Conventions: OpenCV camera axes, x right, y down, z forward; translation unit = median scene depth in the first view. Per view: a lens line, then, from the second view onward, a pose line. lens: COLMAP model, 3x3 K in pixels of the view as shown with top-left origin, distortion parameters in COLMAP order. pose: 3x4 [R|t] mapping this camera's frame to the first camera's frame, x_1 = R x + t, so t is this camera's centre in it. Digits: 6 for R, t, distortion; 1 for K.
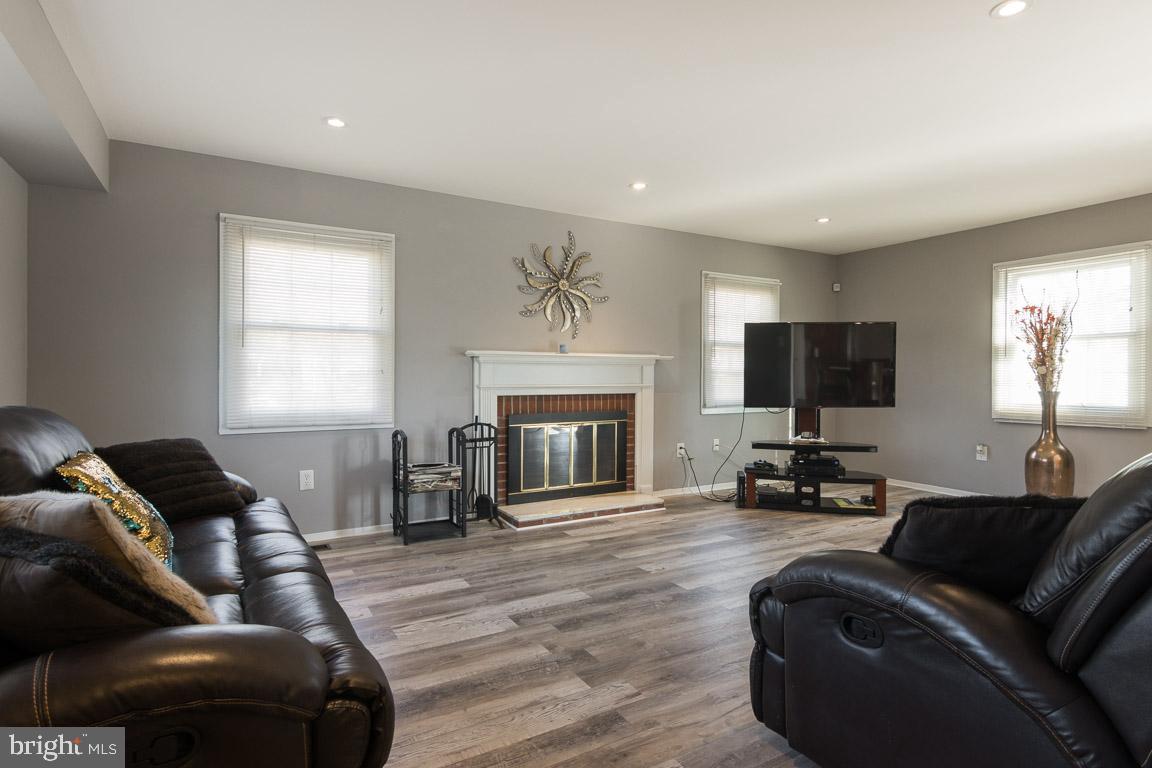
lens RADIAL K [[576.1, 0, 563.9], [0, 576.1, 378.2], [0, 0, 1]] dist [0.001005, -0.000088]
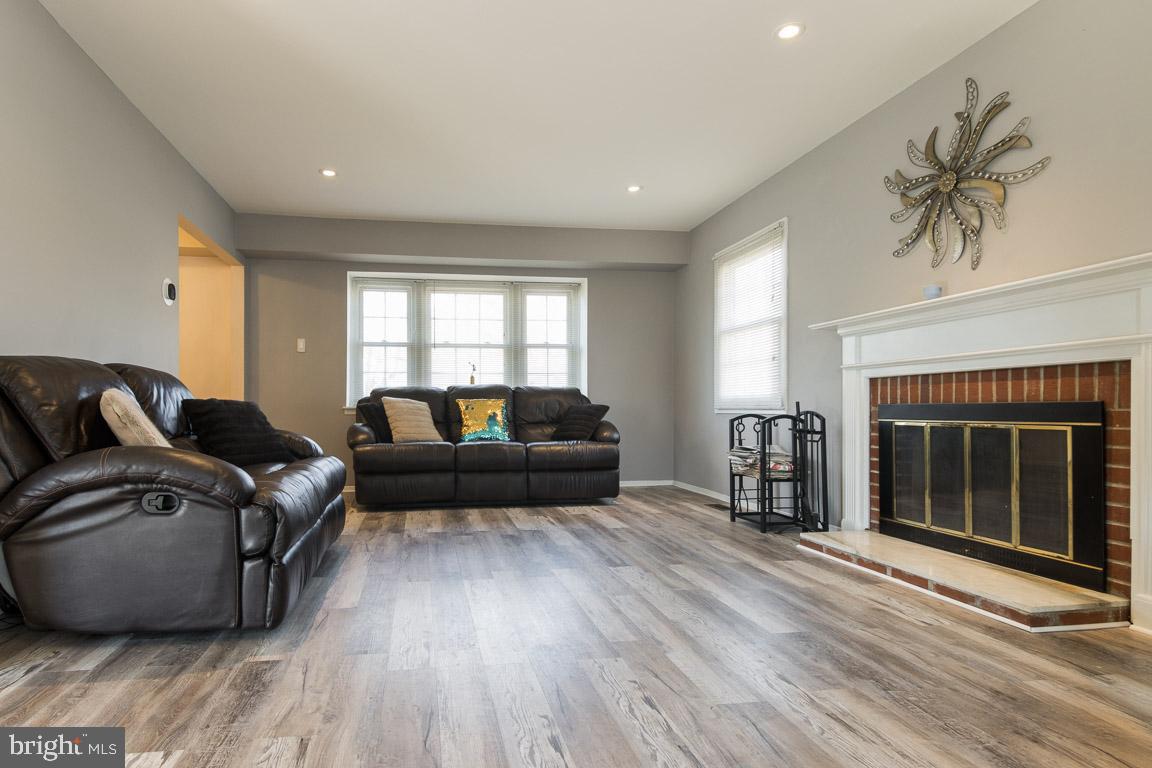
lens RADIAL K [[631.2, 0, 518.9], [0, 631.2, 406.3], [0, 0, 1]] dist [0.028040, -0.021839]
pose [[-0.354154, -0.004708, -0.935175, 0.778316], [0.000177, 0.999987, -0.005101, 0.068976], [0.935187, -0.001972, -0.354149, 0.854963]]
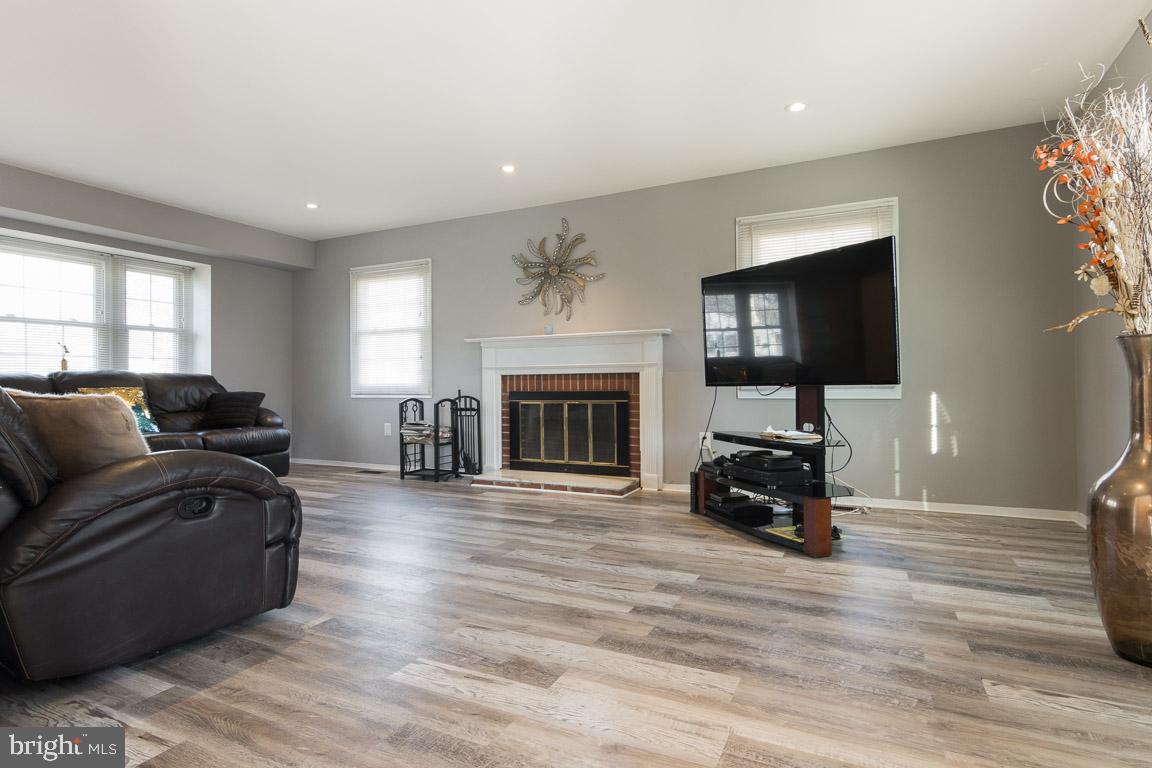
lens RADIAL K [[584.3, 0, 576.1], [0, 584.3, 376.6], [0, 0, 1]] dist [0.001642, -0.000814]
pose [[0.571124, -0.018282, -0.820660, 0.937091], [0.008571, 0.999830, -0.016309, 0.053466], [0.820819, 0.002281, 0.571184, 0.434266]]
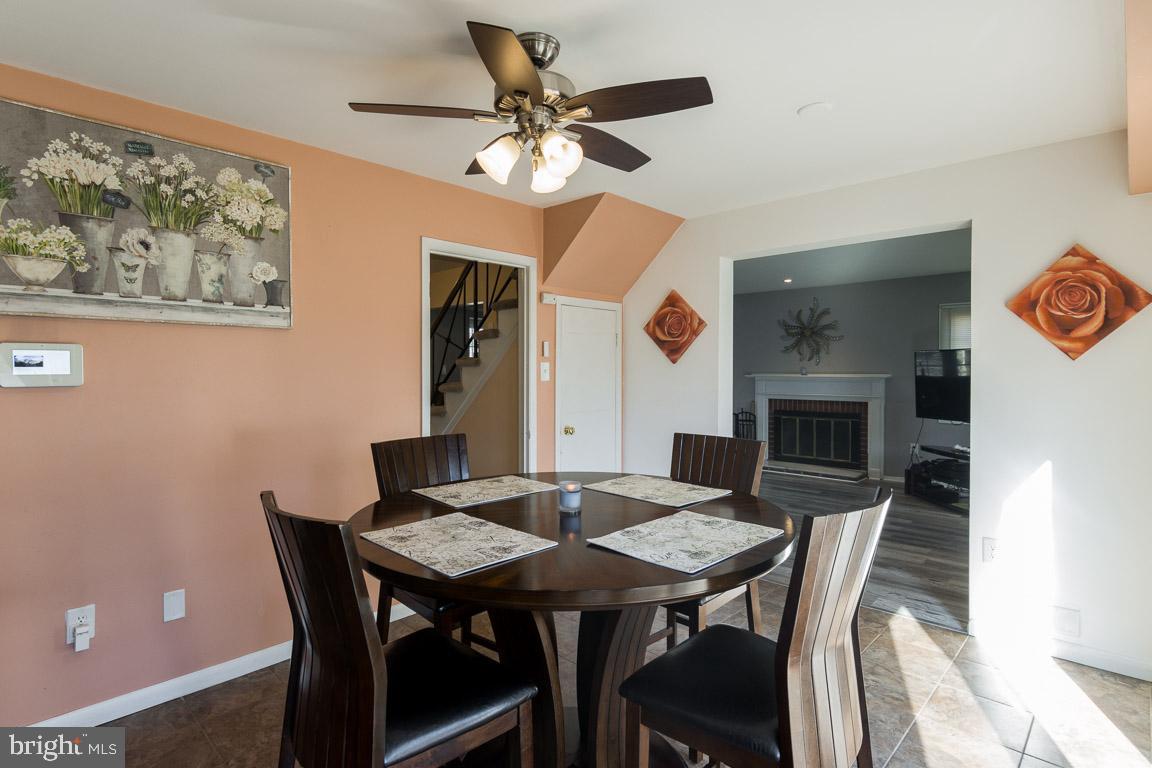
lens RADIAL K [[576.3, 0, 620.3], [0, 576.3, 368.4], [0, 0, 1]] dist [0.001806, -0.000023]
pose [[0.352862, -0.003710, -0.935668, 1.383731], [-0.004228, 0.999976, -0.005559, -0.051023], [0.935666, 0.005918, 0.352838, -0.069323]]
